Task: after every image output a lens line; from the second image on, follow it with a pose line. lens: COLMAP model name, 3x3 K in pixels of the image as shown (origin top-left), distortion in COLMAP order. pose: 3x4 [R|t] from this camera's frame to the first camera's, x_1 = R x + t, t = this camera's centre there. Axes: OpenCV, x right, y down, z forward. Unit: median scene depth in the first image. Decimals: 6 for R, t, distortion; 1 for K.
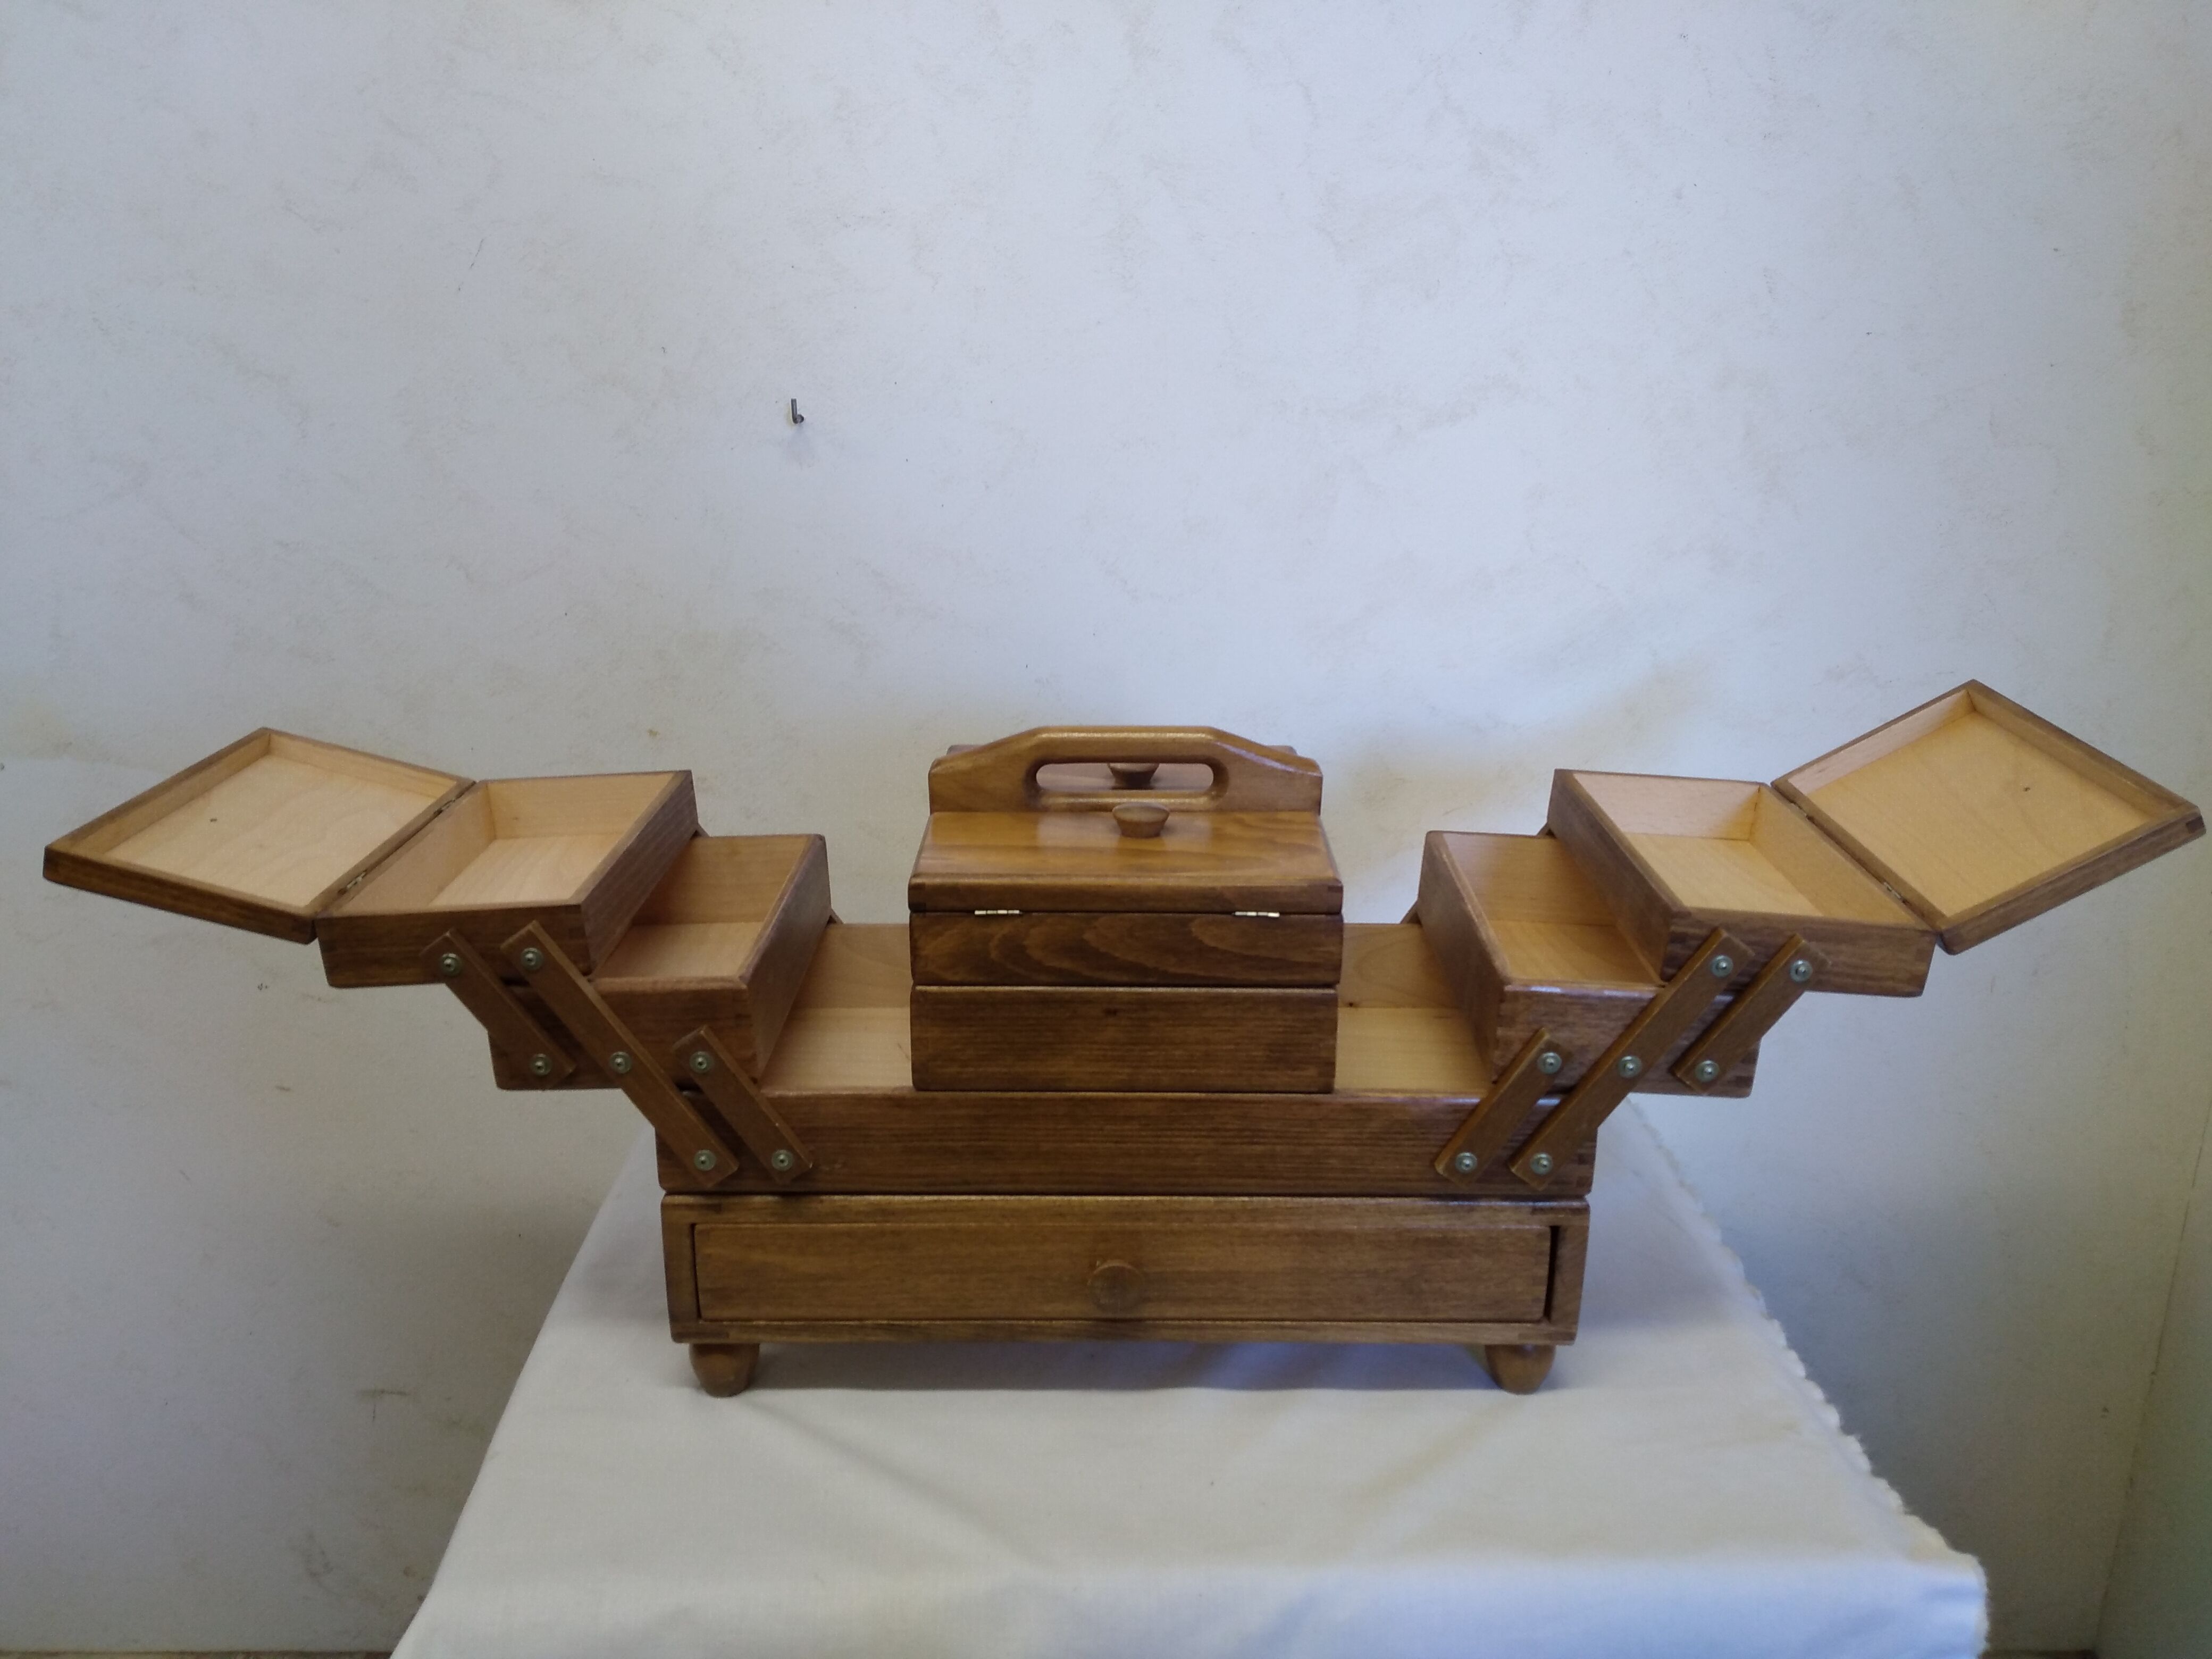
lens RADIAL K [[1744.0, 0, 1111.7], [0, 1744.0, 804.9], [0, 0, 1]] dist [0.010826, -0.014343]
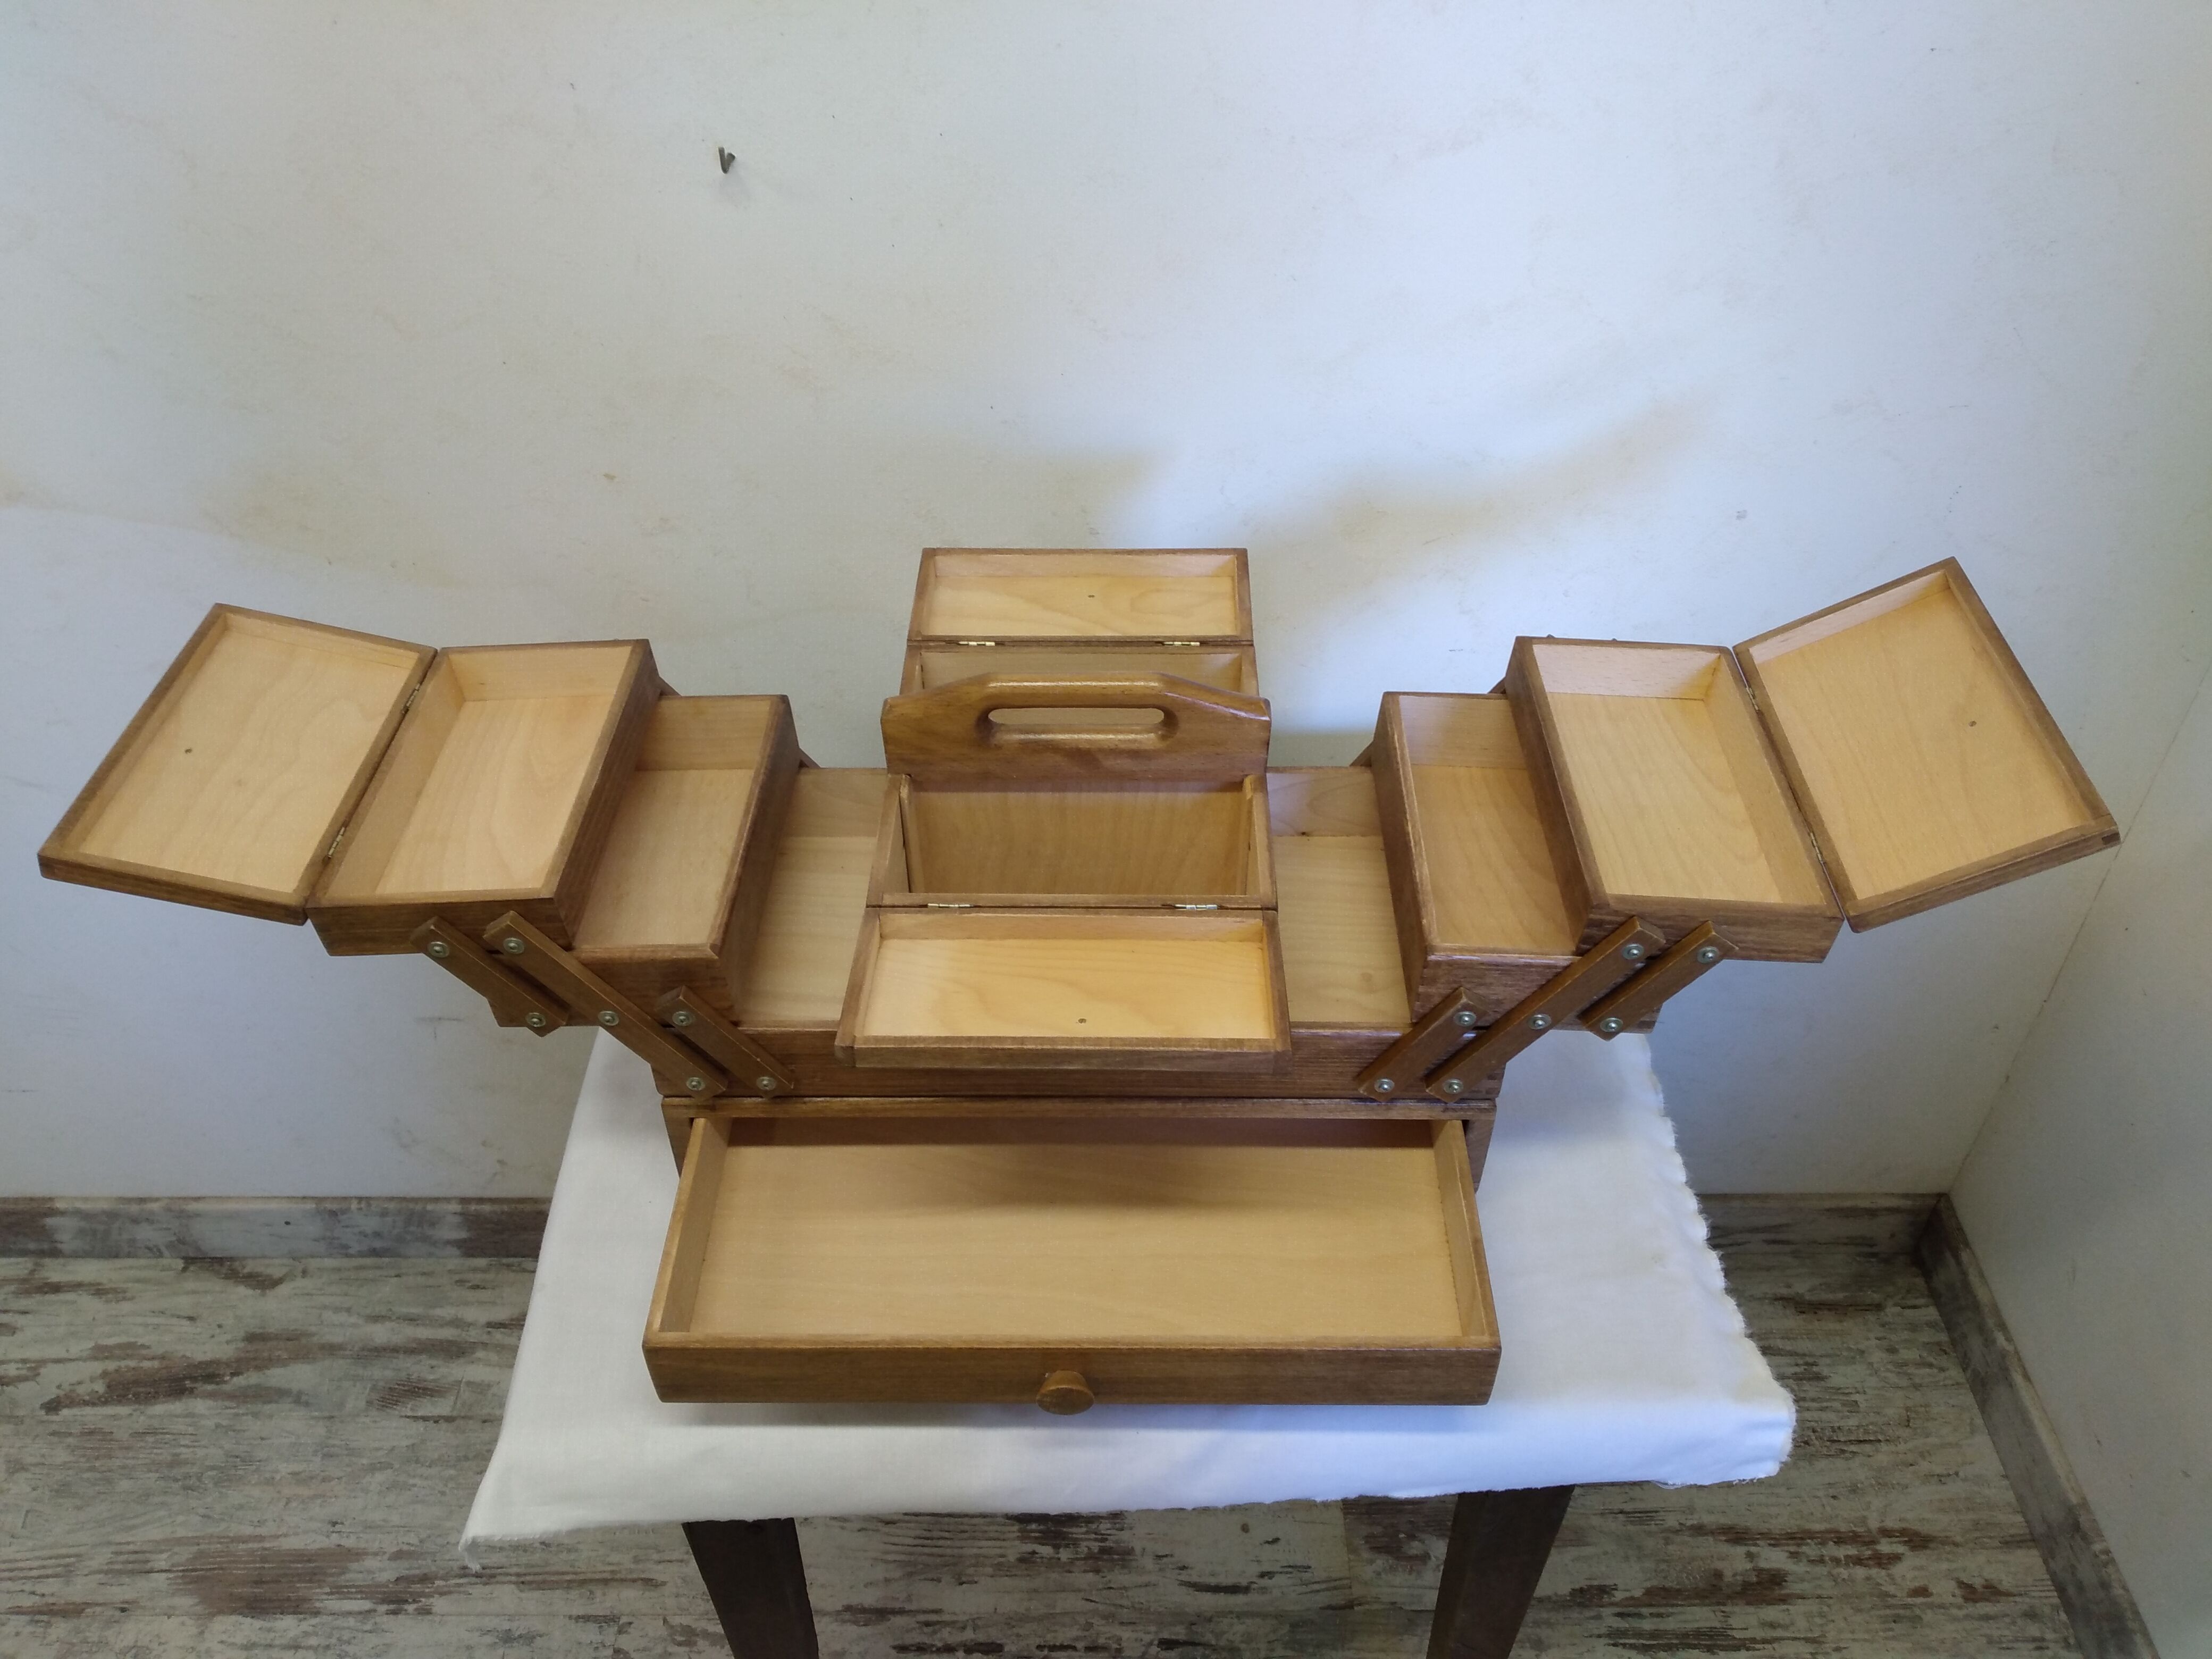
lens RADIAL K [[1744.0, 0, 1106.5], [0, 1744.0, 821.7], [0, 0, 1]] dist [0.010826, -0.014343]
pose [[0.999896, -0.000094, -0.014441, 0.041342], [0.005688, 0.921706, 0.387846, -0.359834], [0.013274, -0.387888, 0.921611, 0.046366]]
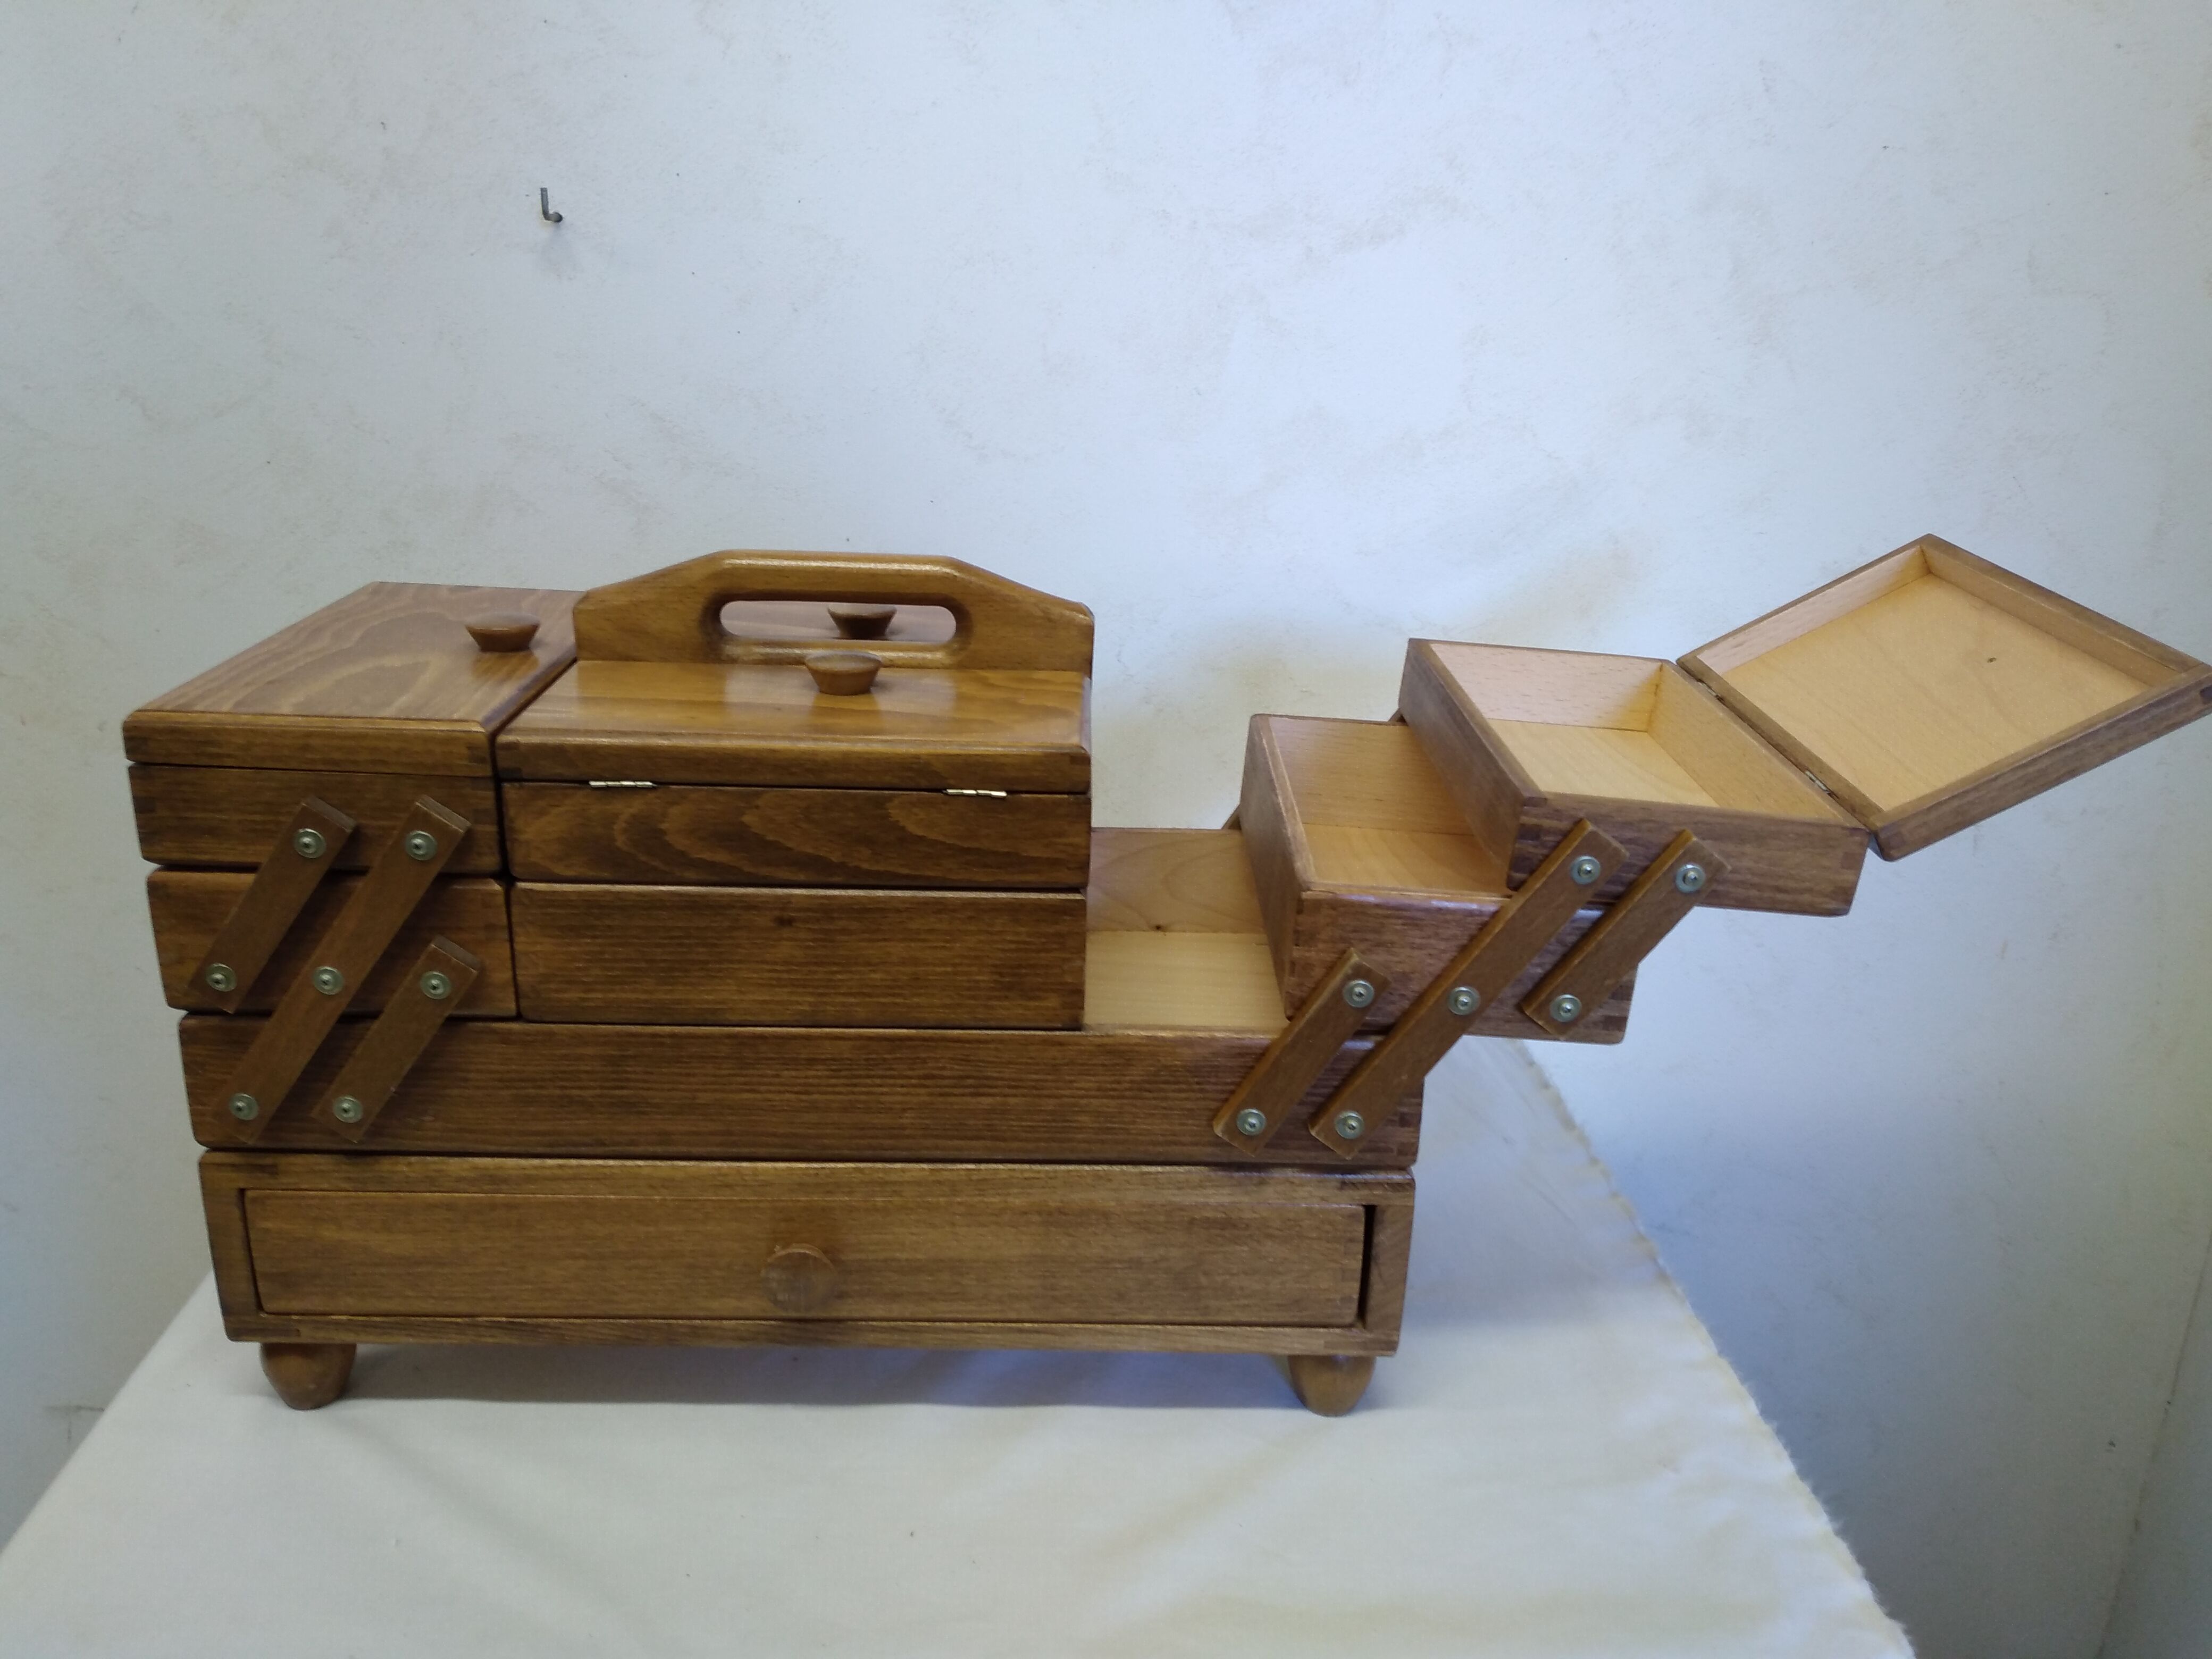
lens RADIAL K [[1744.0, 0, 1107.6], [0, 1744.0, 828.2], [0, 0, 1]] dist [0.010826, -0.014343]
pose [[0.999617, 0.016575, 0.022171, 0.115222], [-0.017417, 0.999113, 0.038350, 0.044931], [-0.021515, -0.038722, 0.999018, 0.230527]]
